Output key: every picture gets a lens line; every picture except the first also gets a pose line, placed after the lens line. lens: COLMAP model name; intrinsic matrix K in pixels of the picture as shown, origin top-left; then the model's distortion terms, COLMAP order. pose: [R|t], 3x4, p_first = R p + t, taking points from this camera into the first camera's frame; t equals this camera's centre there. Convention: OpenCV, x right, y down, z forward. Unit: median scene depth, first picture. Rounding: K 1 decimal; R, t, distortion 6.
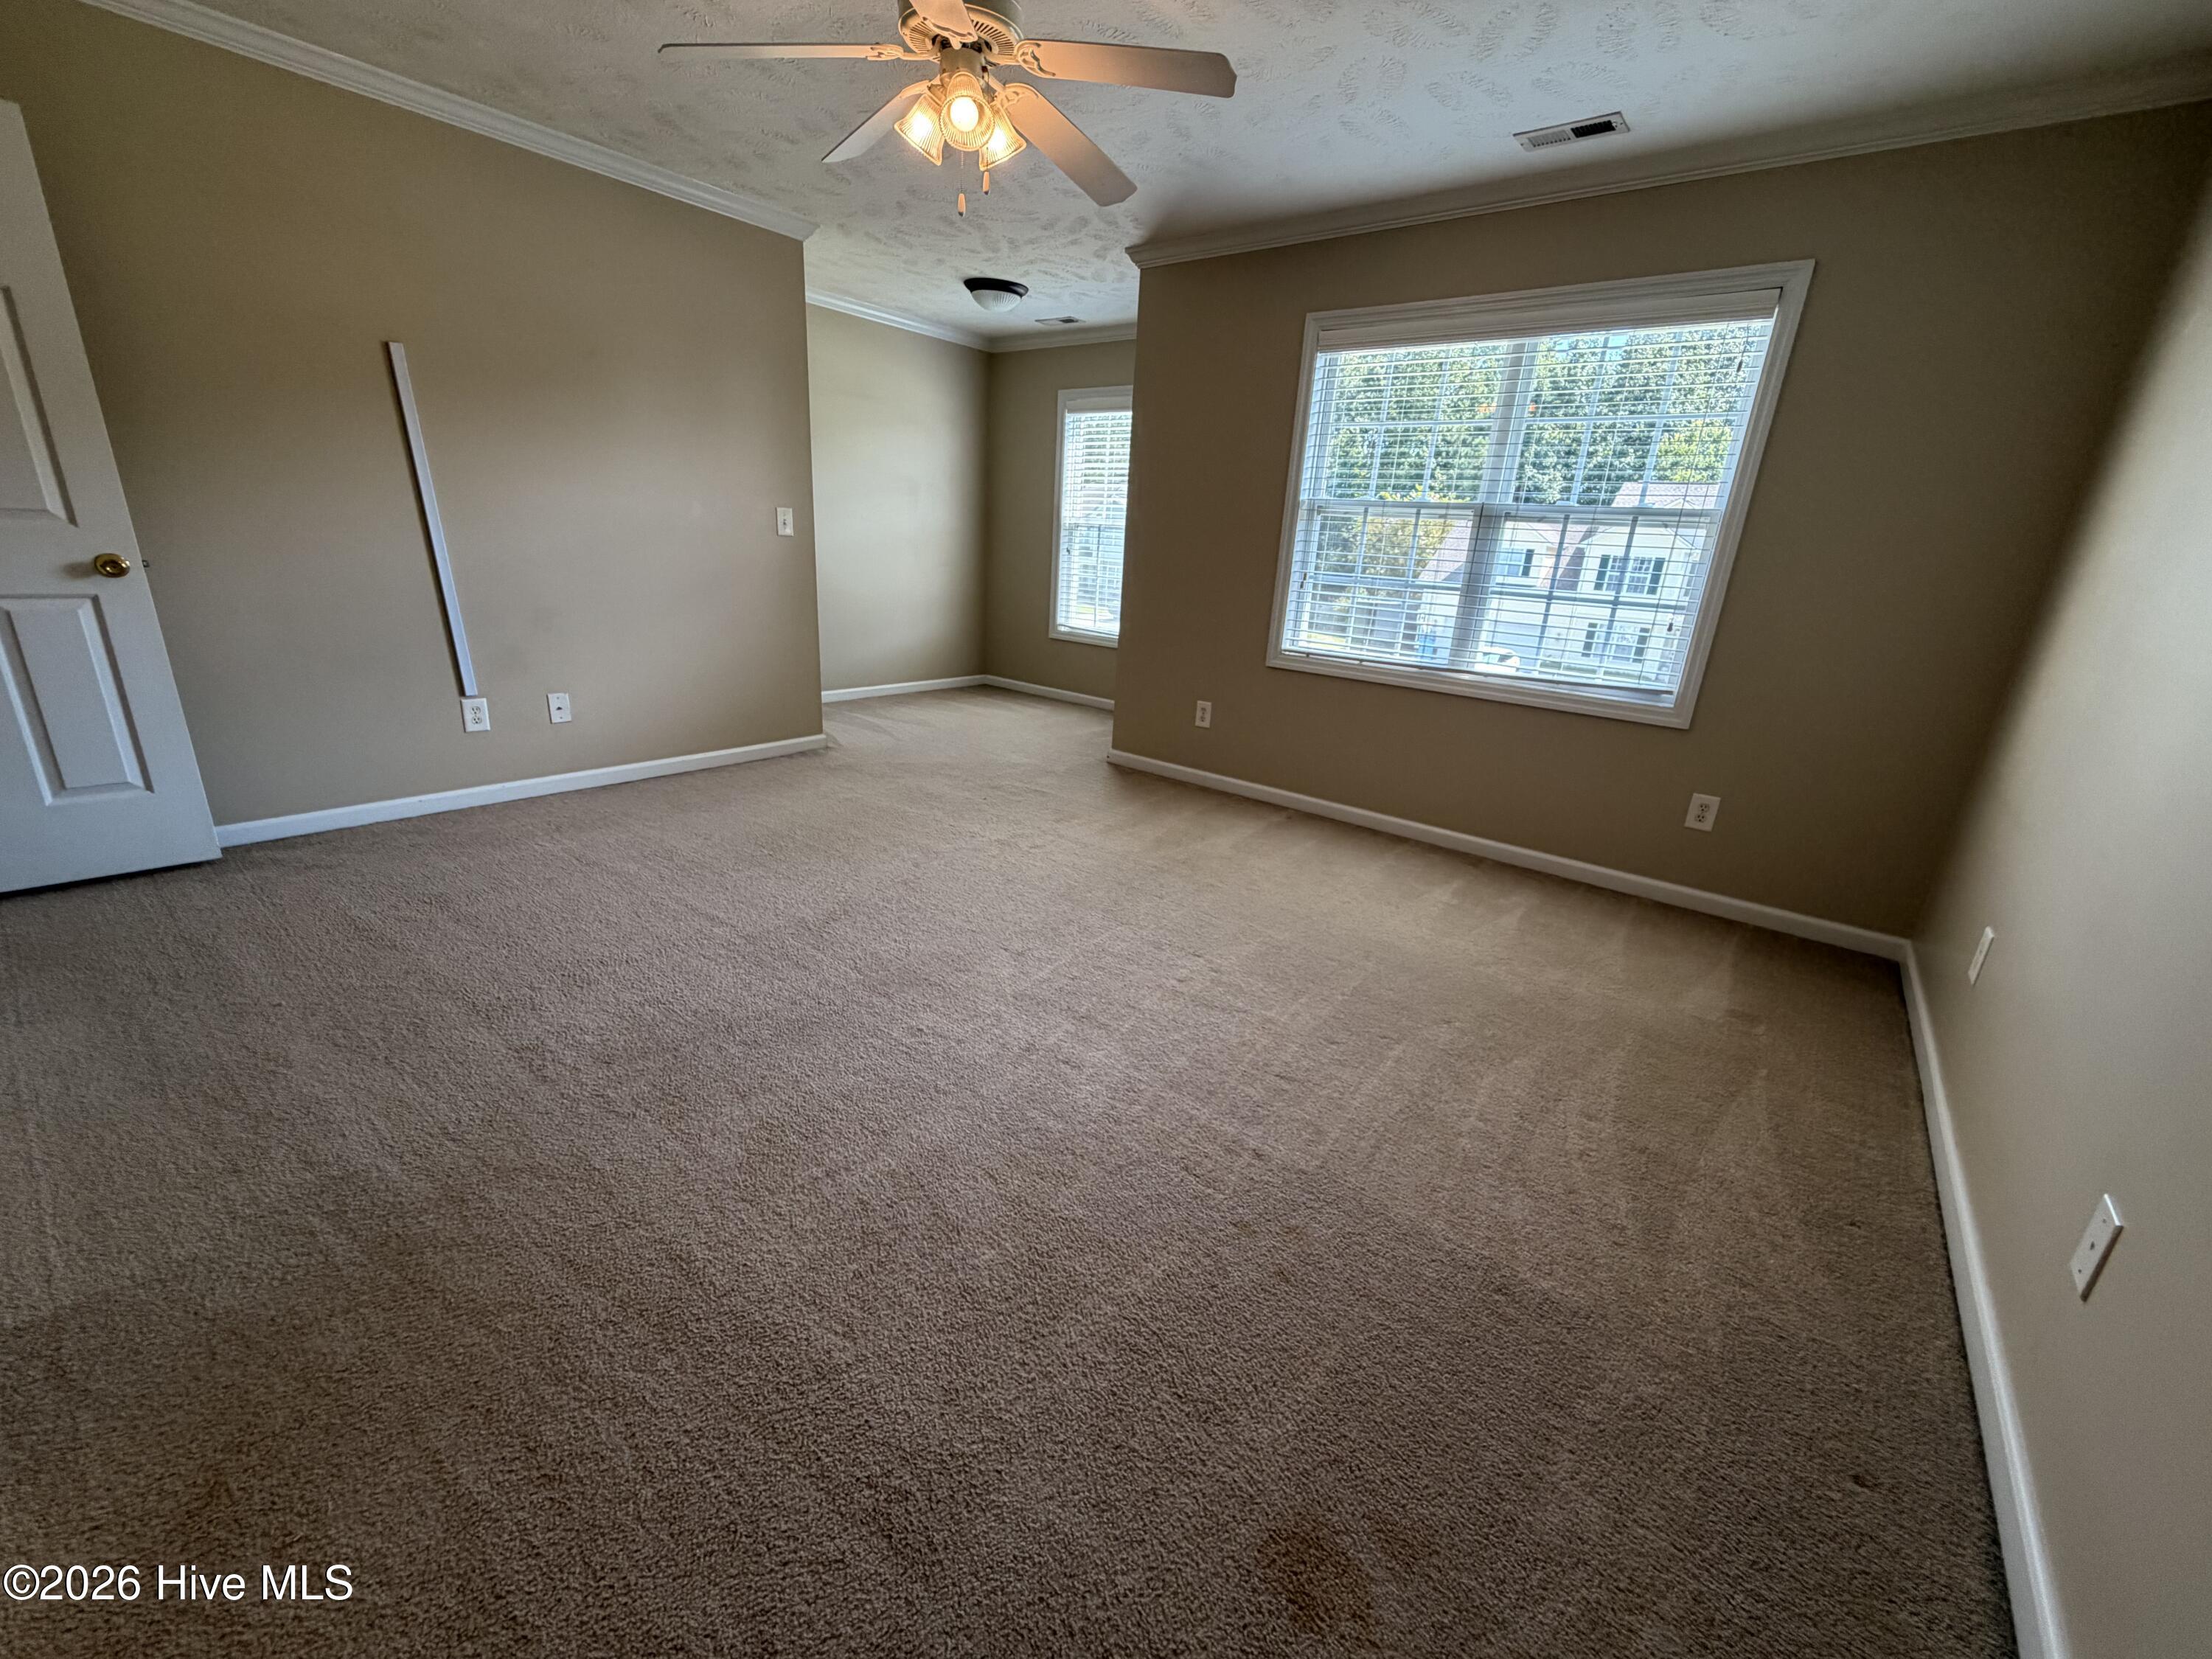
lens RADIAL K [[884.4, 0, 1102.8], [0, 884.4, 829.6], [0, 0, 1]] dist [0.001673, -0.000297]
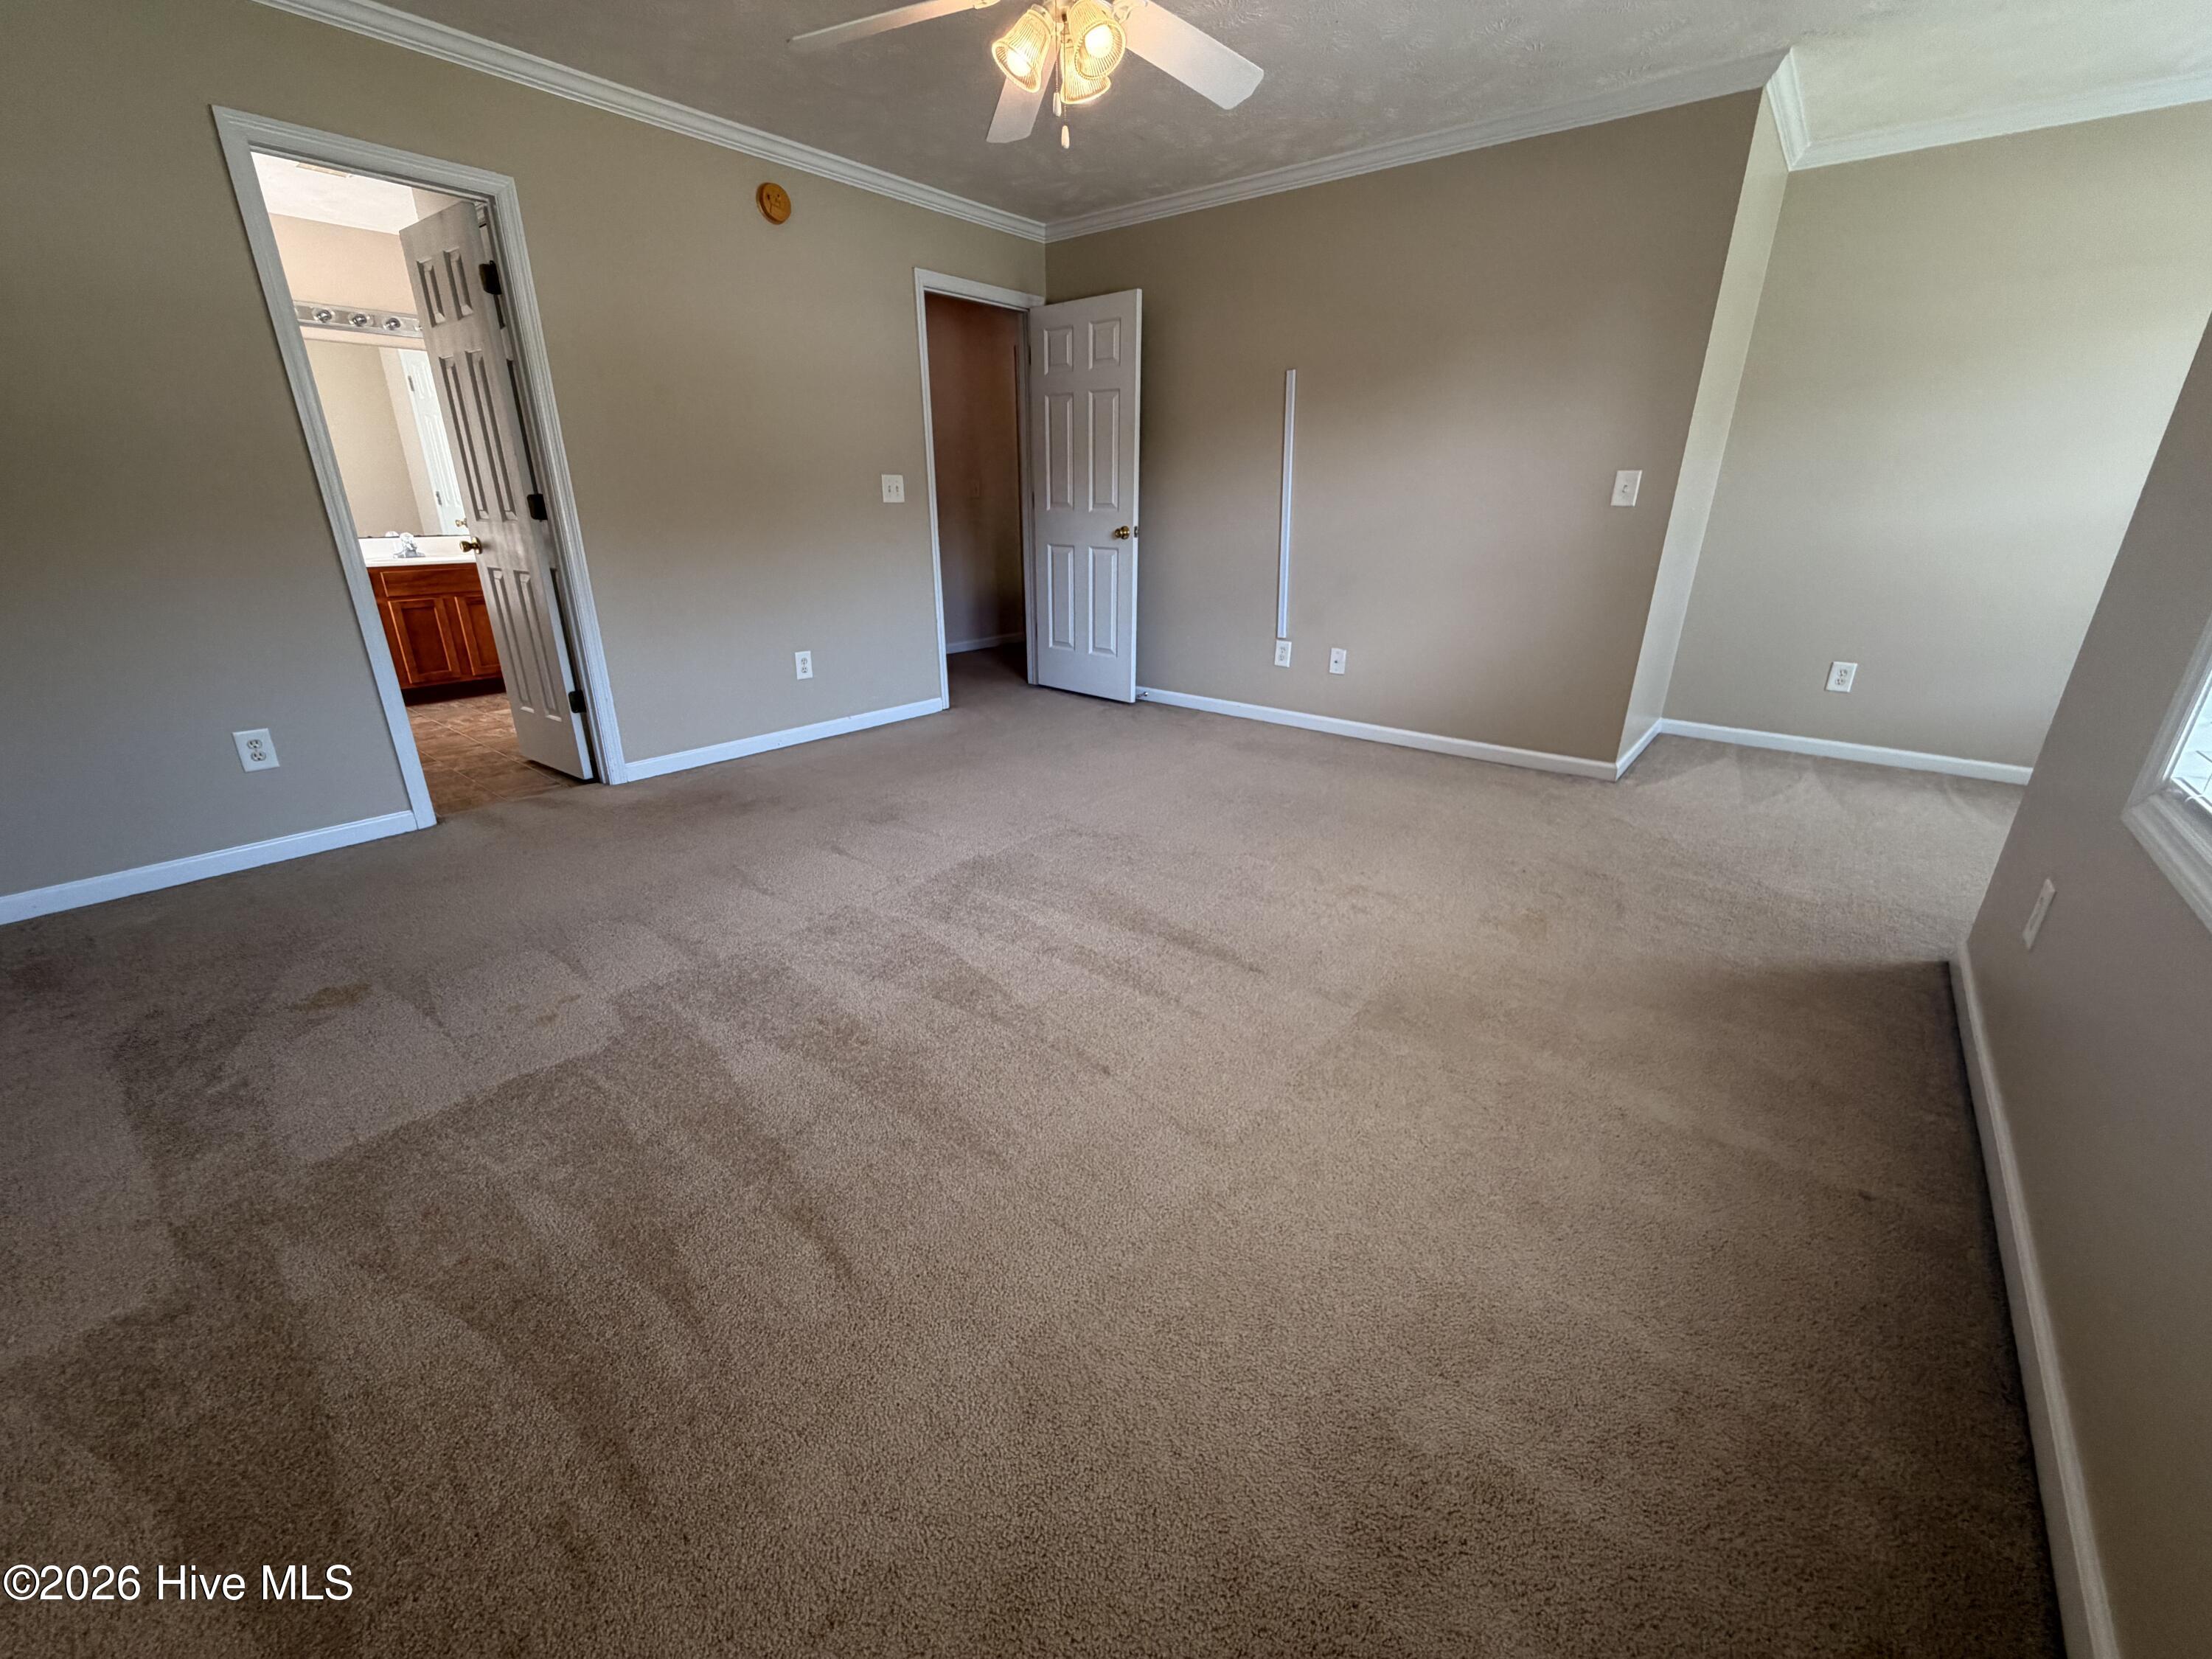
lens RADIAL K [[884.4, 0, 1102.8], [0, 884.4, 829.6], [0, 0, 1]] dist [0.001673, -0.000297]
pose [[-0.012267, 0.297826, -0.954541, 0.574145], [-0.321712, 0.902680, 0.285779, -0.170828], [0.946758, 0.310593, 0.084741, 0.675010]]
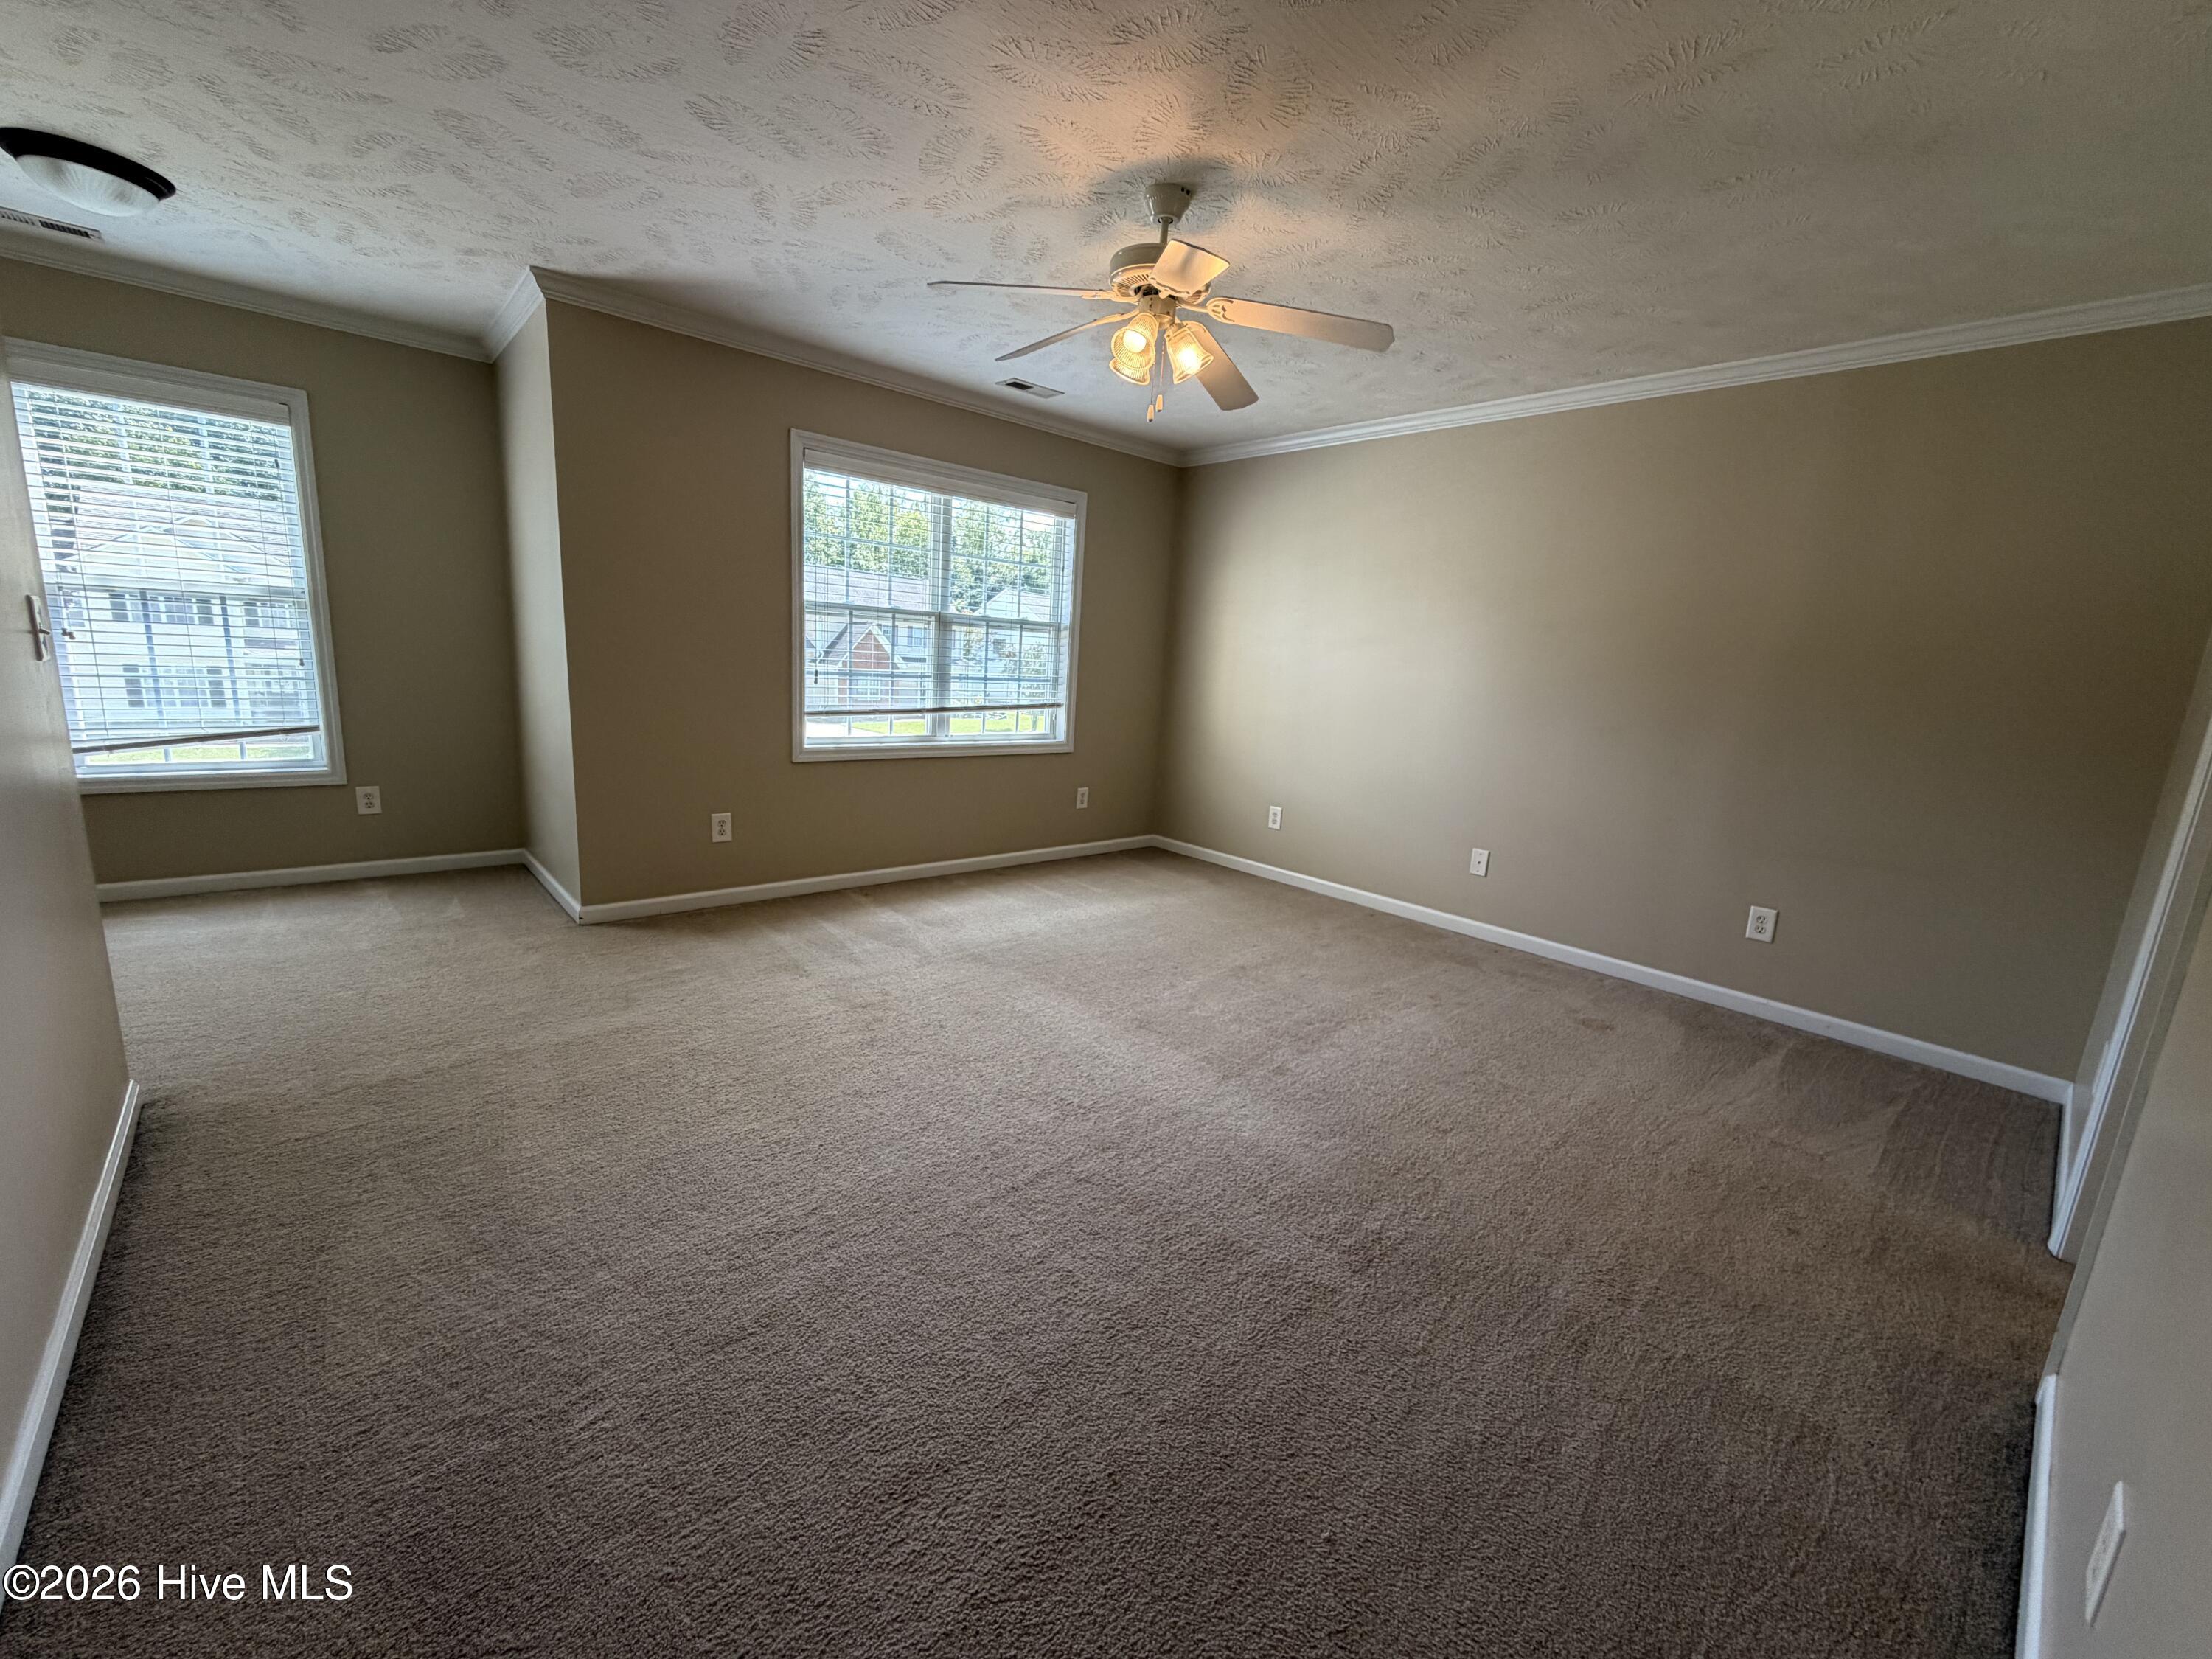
lens RADIAL K [[884.4, 0, 1102.8], [0, 884.4, 829.6], [0, 0, 1]] dist [0.001673, -0.000297]
pose [[0.165875, -0.239819, 0.956542, -0.815733], [0.261559, 0.945938, 0.191803, -0.238560], [-0.950827, 0.218376, 0.219634, 0.522213]]
